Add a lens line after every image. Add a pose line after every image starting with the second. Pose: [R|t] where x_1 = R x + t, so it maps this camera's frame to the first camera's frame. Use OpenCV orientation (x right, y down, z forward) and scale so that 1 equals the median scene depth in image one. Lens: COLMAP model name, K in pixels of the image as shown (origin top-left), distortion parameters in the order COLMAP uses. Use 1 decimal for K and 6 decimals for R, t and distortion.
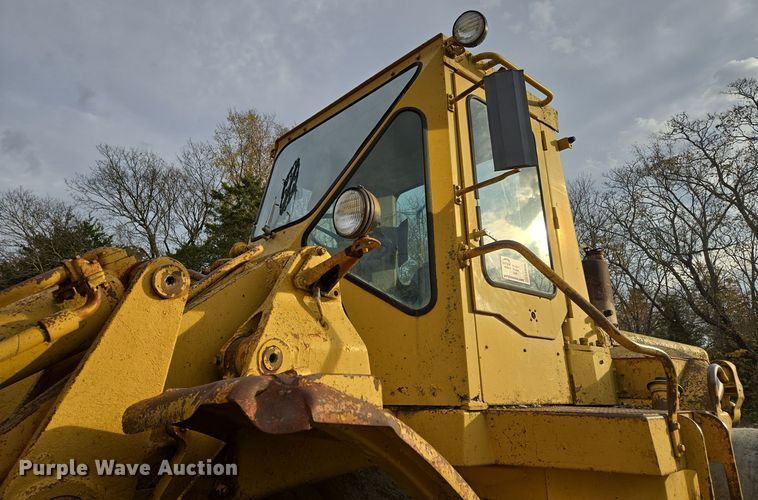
lens RADIAL K [[510.7, 0, 380.3], [0, 510.7, 210.1], [0, 0, 1]] dist [0.050048, -0.023883]
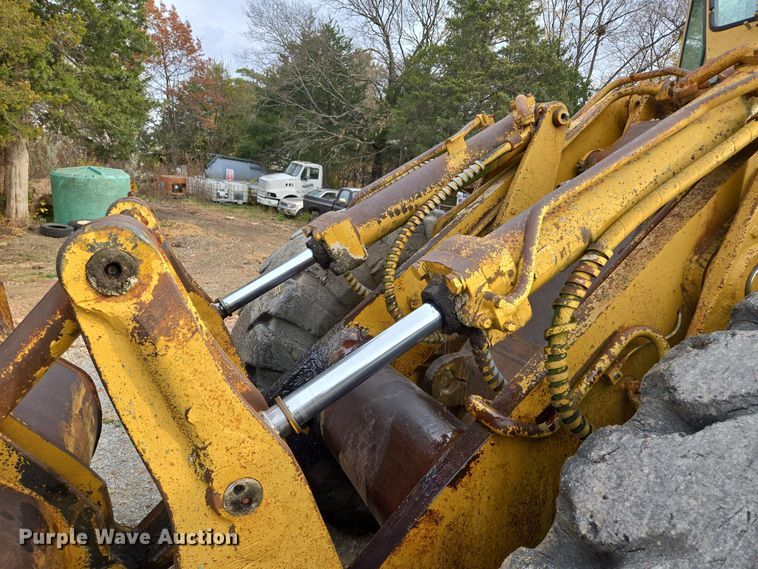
lens RADIAL K [[511.3, 0, 378.8], [0, 511.3, 284.9], [0, 0, 1]] dist [0.073243, -0.056779]
pose [[0.918182, 0.120809, -0.377289, -0.465128], [0.078549, 0.877942, 0.472280, -0.033387], [0.388293, -0.463275, 0.796621, -0.194434]]
